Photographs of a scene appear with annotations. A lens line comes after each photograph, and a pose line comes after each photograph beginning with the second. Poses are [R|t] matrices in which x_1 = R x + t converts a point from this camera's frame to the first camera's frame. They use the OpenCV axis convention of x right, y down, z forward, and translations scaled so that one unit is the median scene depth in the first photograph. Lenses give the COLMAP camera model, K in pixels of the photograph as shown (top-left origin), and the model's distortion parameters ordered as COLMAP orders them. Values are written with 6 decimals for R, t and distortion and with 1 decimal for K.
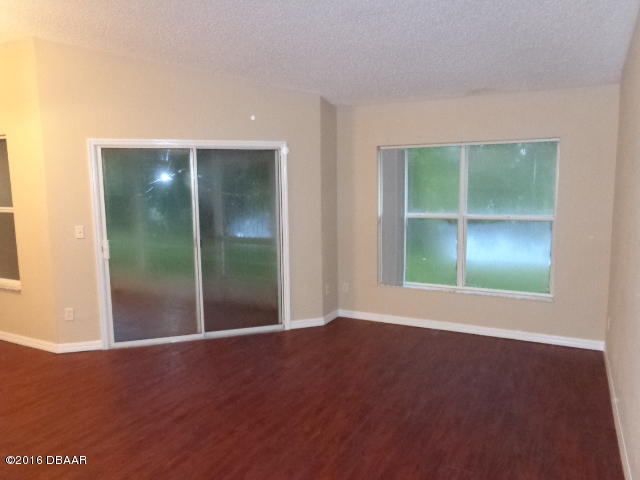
lens RADIAL K [[465.7, 0, 298.4], [0, 465.7, 240.4], [0, 0, 1]] dist [-0.001482, 0.001492]
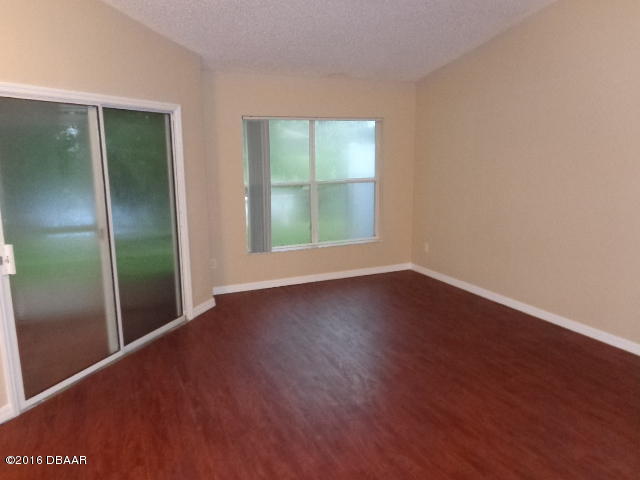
lens RADIAL K [[482.8, 0, 320.0], [0, 482.8, 240.0], [0, 0, 1]] dist [-0.006331, 0.003898]
pose [[0.622707, -0.139943, 0.769839, -0.590182], [0.097485, 0.990086, 0.101126, -0.029168], [-0.776359, 0.012076, 0.630176, 0.238688]]
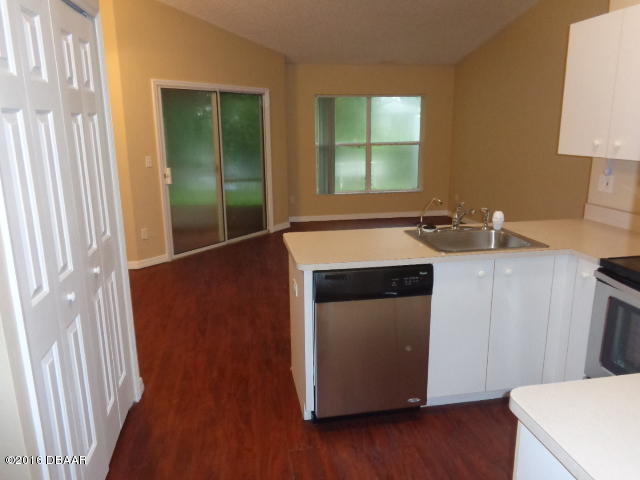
lens RADIAL K [[482.8, 0, 320.0], [0, 482.8, 240.0], [0, 0, 1]] dist [-0.006331, 0.003898]
pose [[0.795015, -0.138065, 0.590668, -0.777191], [0.076260, 0.988776, 0.128477, 0.047494], [-0.601776, -0.057097, 0.796621, -0.199221]]
